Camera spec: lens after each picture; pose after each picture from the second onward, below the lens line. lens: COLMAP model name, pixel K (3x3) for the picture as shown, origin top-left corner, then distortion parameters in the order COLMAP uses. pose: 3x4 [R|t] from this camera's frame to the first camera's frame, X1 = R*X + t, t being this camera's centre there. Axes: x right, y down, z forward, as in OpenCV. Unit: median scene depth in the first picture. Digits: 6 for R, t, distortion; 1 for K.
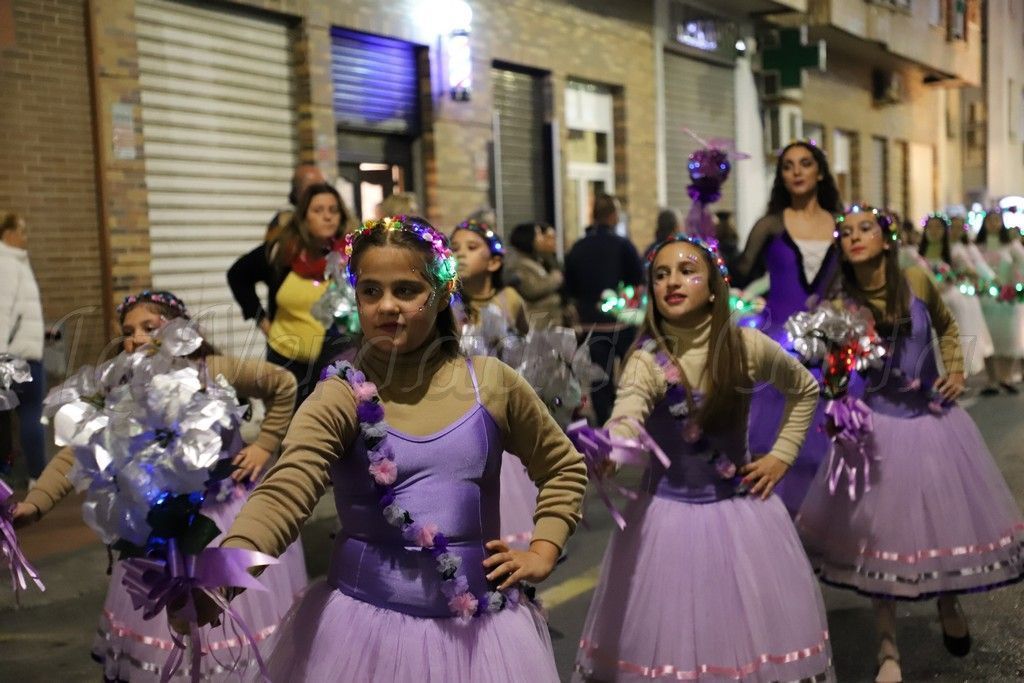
lens RADIAL K [[1742.8, 0, 527.5], [0, 1742.8, 346.2], [0, 0, 1]] dist [0.337511, -0.014239]
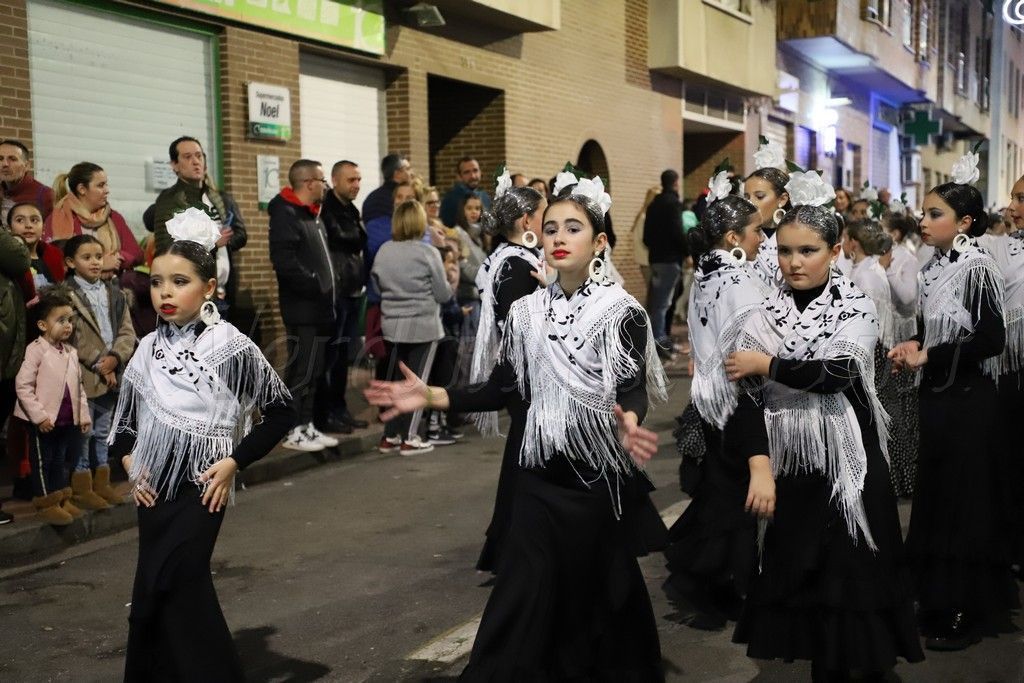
lens RADIAL K [[1742.8, 0, 527.5], [0, 1742.8, 346.2], [0, 0, 1]] dist [0.337511, -0.014239]
pose [[0.997557, 0.012400, 0.068748, -0.561184], [-0.011644, 0.999867, -0.011388, 0.118934], [-0.068880, 0.010560, 0.997569, -1.120809]]
